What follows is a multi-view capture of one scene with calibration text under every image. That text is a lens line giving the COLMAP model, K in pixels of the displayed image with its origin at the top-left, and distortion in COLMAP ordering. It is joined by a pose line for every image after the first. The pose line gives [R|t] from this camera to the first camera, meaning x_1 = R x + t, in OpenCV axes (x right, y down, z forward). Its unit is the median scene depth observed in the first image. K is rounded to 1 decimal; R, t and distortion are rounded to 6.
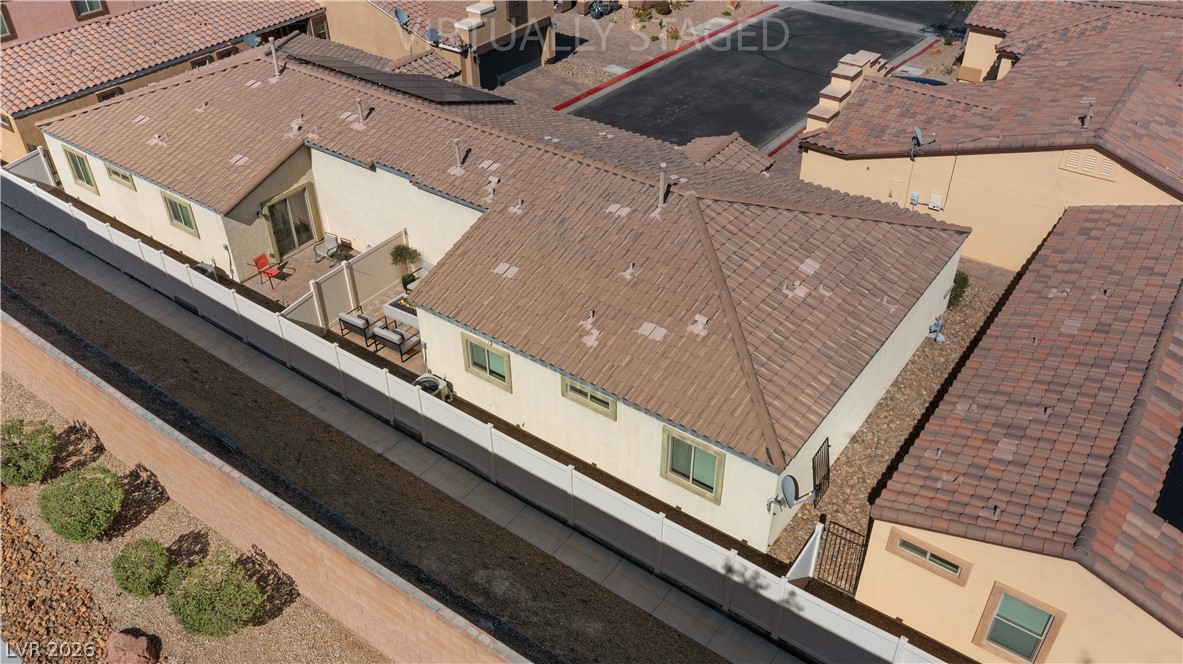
lens RADIAL K [[936.9, 0, 591.5], [0, 936.9, 332.0], [0, 0, 1]] dist [-0.018423, 0.006386]
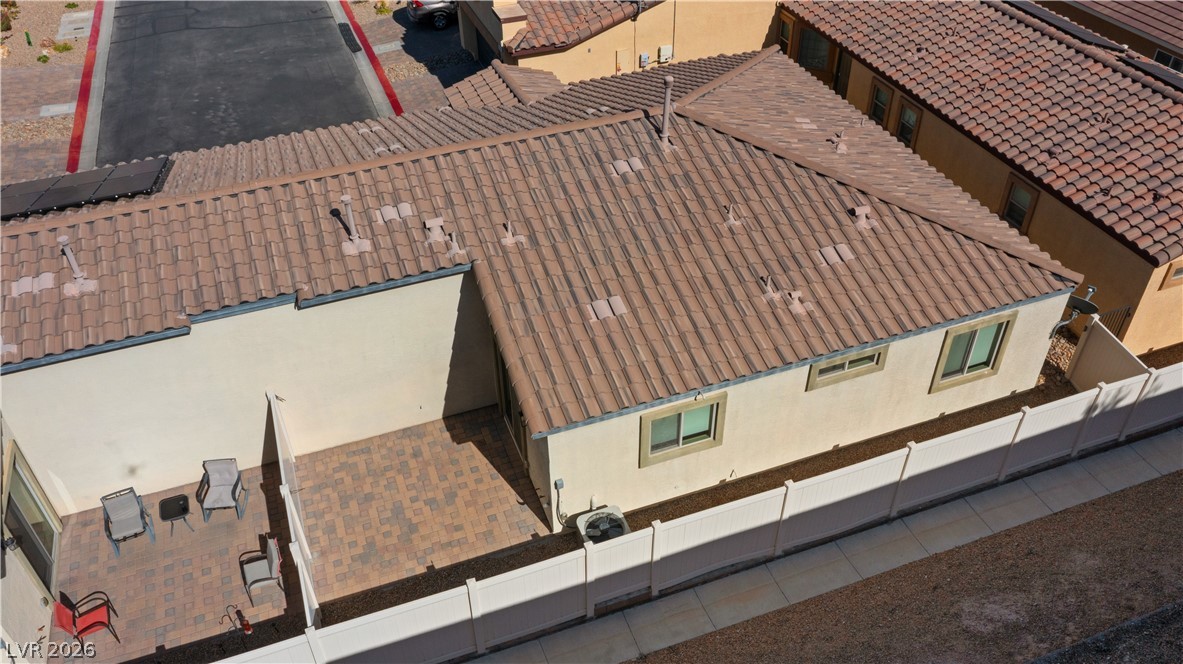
lens RADIAL K [[936.9, 0, 591.5], [0, 936.9, 332.0], [0, 0, 1]] dist [-0.018423, 0.006386]
pose [[0.550002, -0.529173, 0.646122, -0.535838], [0.504323, 0.827106, 0.248101, -0.222590], [-0.665700, 0.189398, 0.721784, 0.527577]]
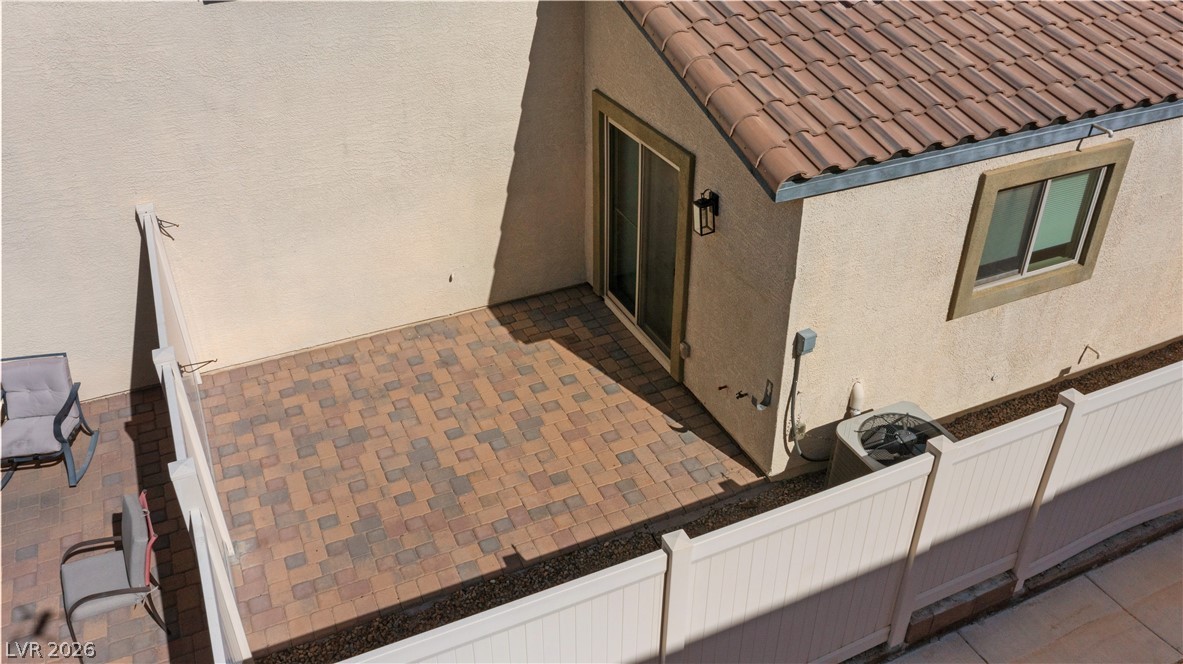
lens RADIAL K [[936.9, 0, 591.5], [0, 936.9, 332.0], [0, 0, 1]] dist [-0.018423, 0.006386]
pose [[0.481511, -0.465897, 0.742353, -0.428580], [0.524097, 0.831945, 0.182181, -0.074976], [-0.702475, 0.301342, 0.644765, 0.890729]]
